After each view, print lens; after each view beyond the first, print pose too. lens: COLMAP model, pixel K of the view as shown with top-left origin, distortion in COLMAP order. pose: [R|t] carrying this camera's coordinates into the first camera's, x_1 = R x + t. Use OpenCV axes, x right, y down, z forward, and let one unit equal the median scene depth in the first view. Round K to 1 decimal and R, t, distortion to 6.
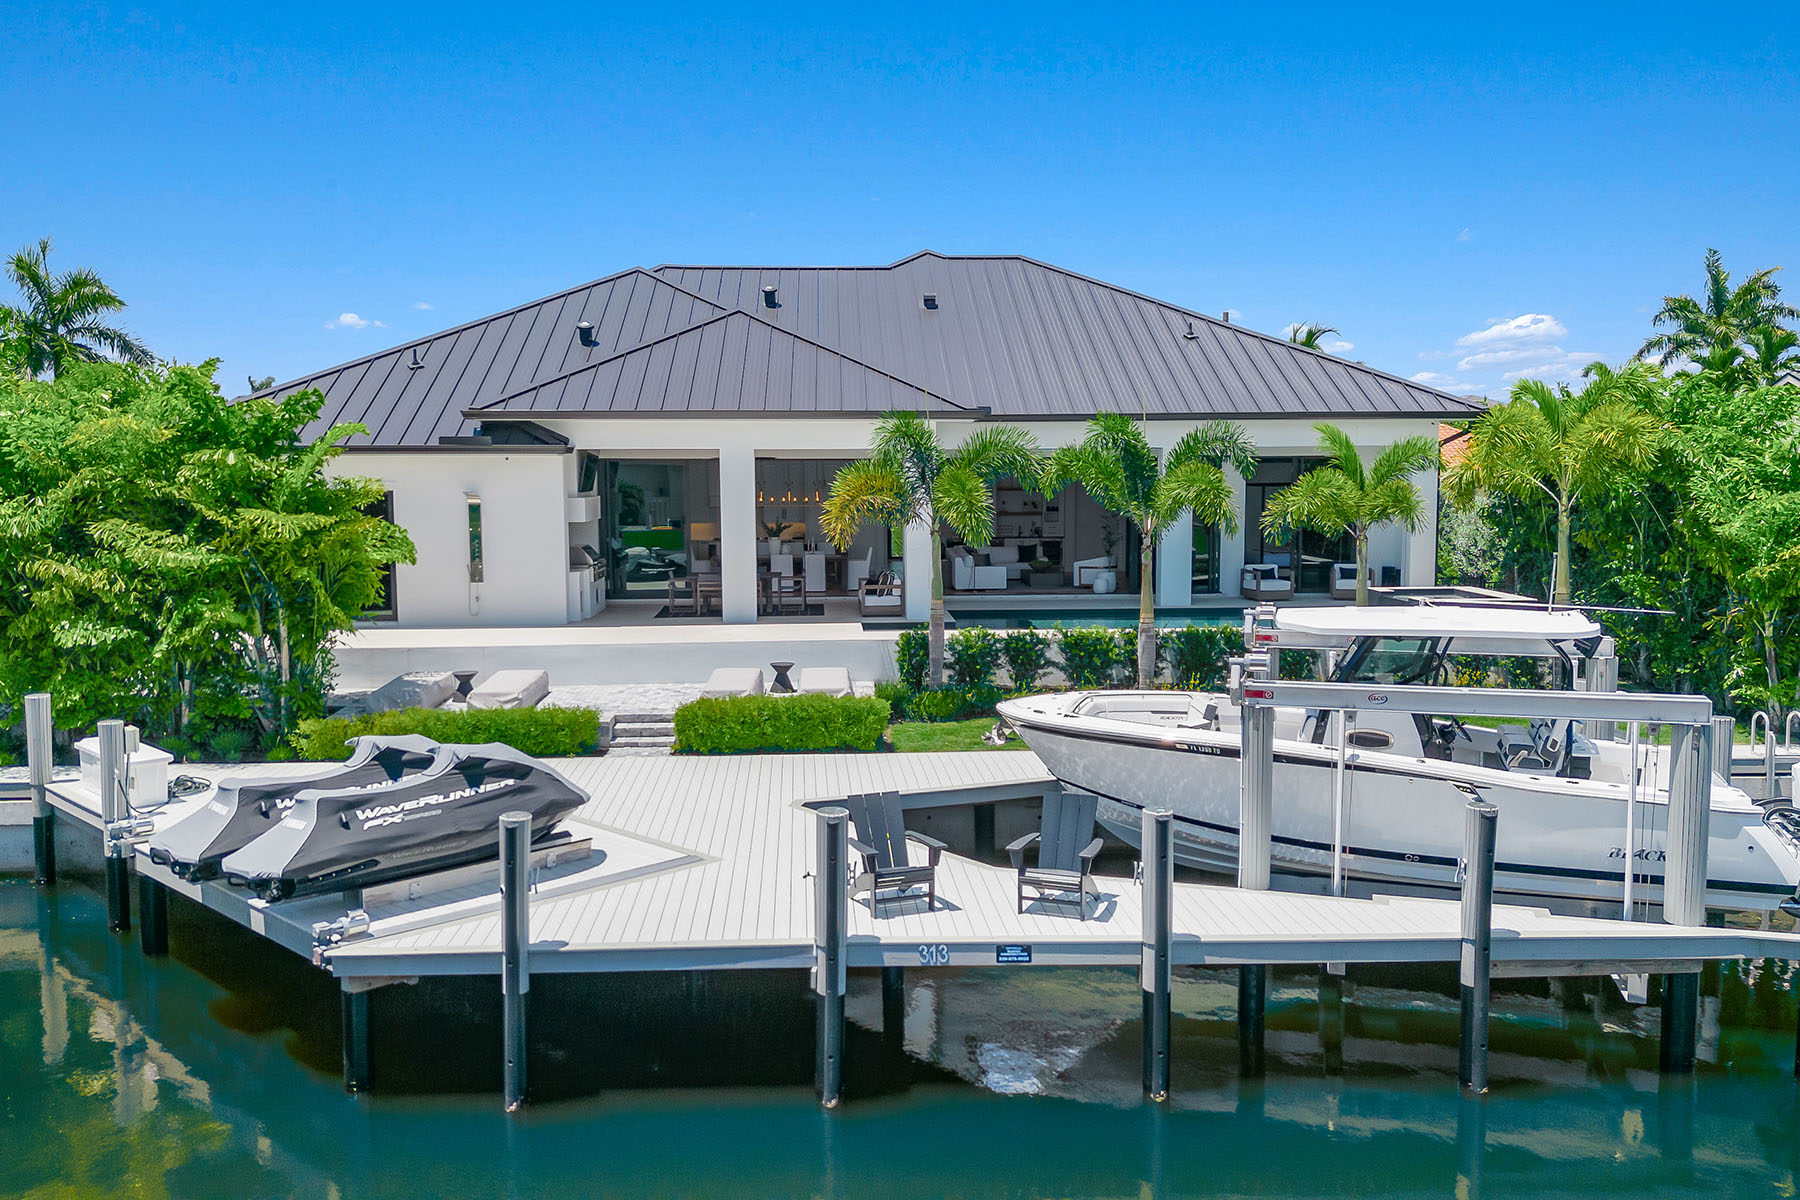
lens RADIAL K [[1508.1, 0, 895.9], [0, 1508.1, 598.9], [0, 0, 1]] dist [0.065565, -0.070583]
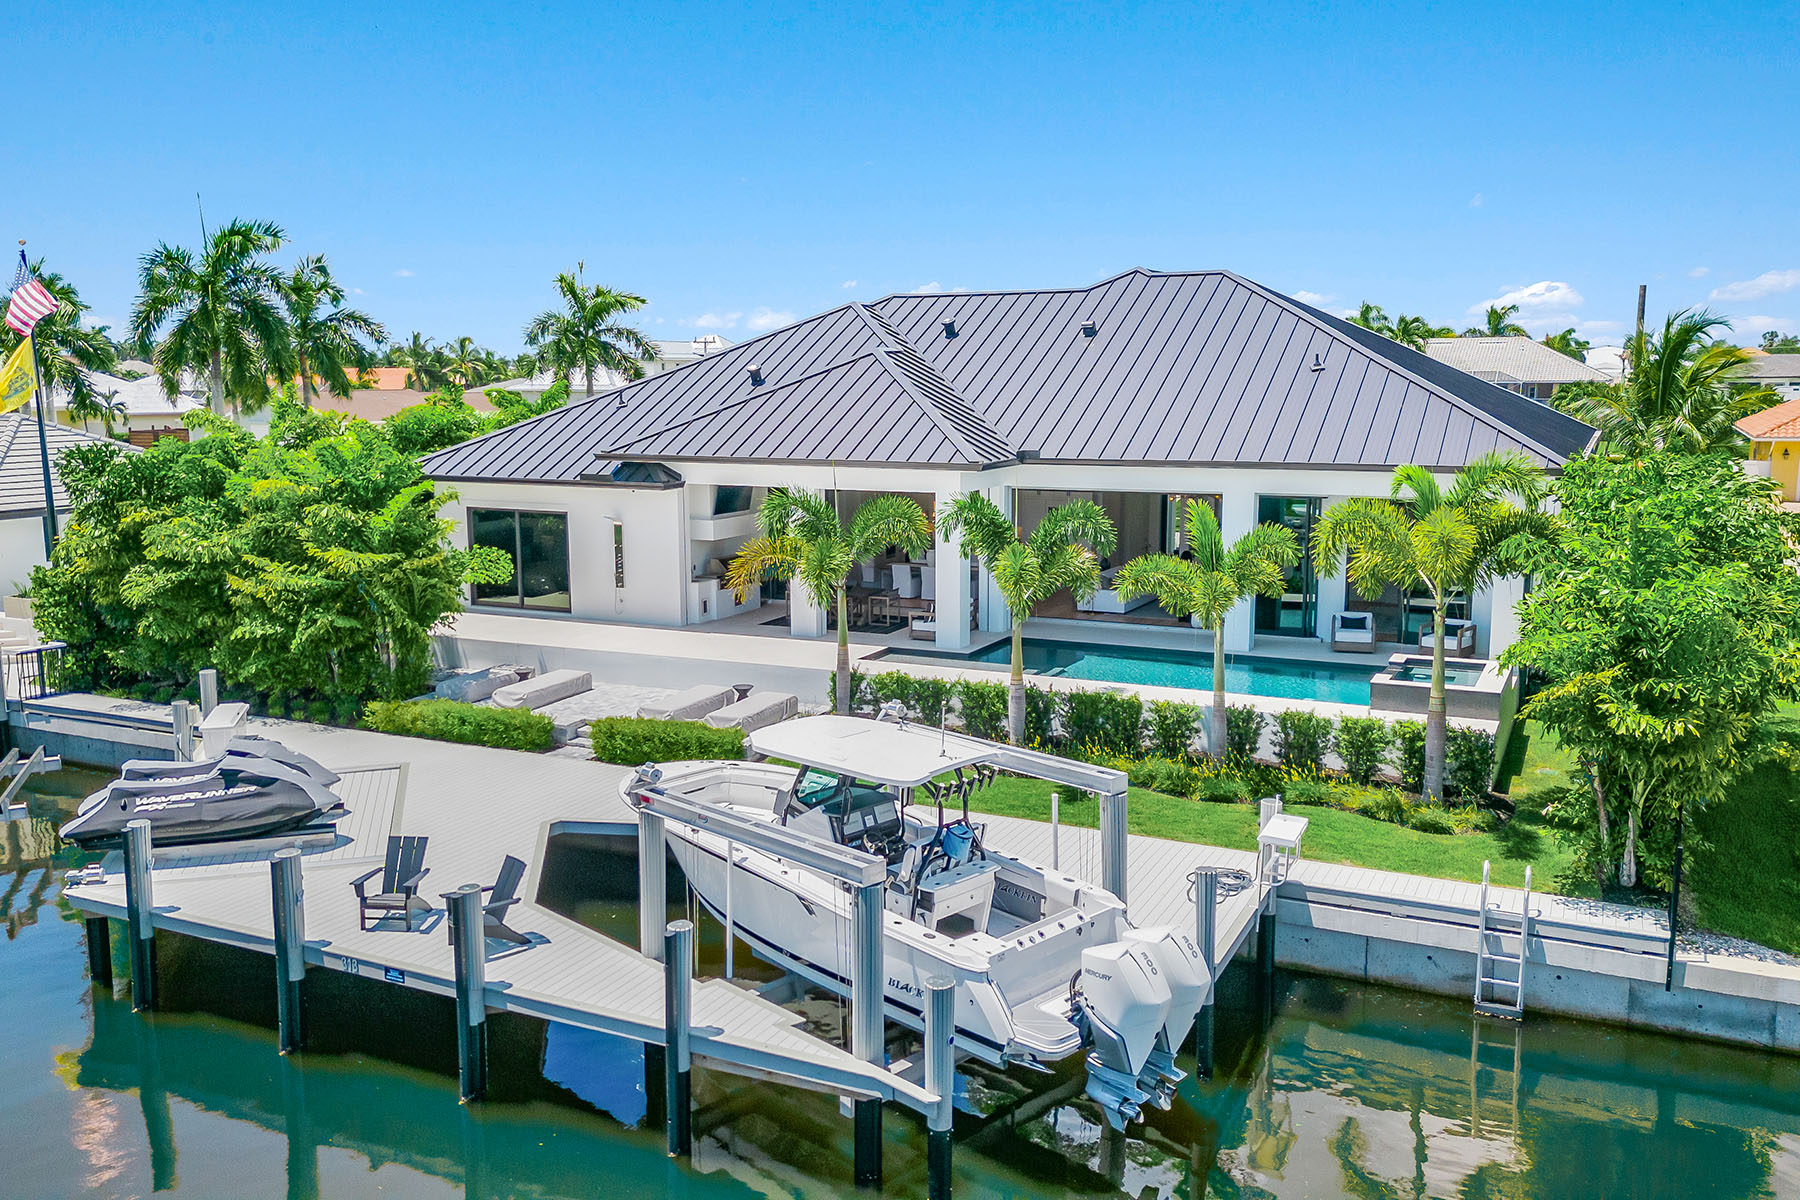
lens RADIAL K [[1508.1, 0, 895.9], [0, 1508.1, 598.9], [0, 0, 1]] dist [0.065565, -0.070583]
pose [[0.868437, 0.077730, -0.489669, 0.546631], [-0.043657, 0.995786, 0.080645, -0.114044], [0.493874, -0.048658, 0.868171, 0.024793]]
